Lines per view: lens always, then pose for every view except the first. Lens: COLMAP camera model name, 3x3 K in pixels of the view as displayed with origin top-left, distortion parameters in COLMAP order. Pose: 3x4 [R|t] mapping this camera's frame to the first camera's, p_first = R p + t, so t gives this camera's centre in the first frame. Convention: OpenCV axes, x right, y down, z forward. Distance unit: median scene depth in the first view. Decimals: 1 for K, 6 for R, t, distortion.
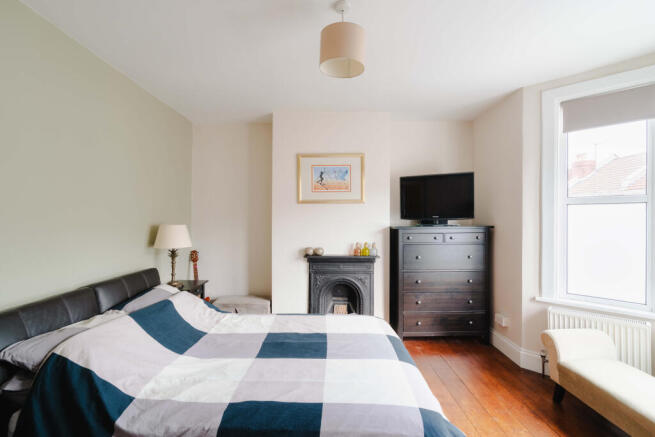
lens RADIAL K [[302.9, 0, 330.6], [0, 302.9, 217.5], [0, 0, 1]] dist [-0.009551, 0.003615]
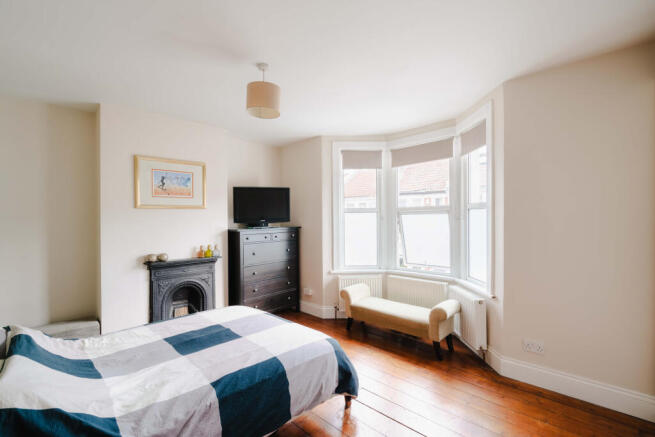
lens RADIAL K [[302.9, 0, 325.1], [0, 302.9, 217.4], [0, 0, 1]] dist [-0.009551, 0.003615]
pose [[0.694919, -0.005083, 0.719070, -0.399630], [0.007597, 0.999971, -0.000273, -0.014681], [-0.719047, 0.005652, 0.694938, -0.068634]]
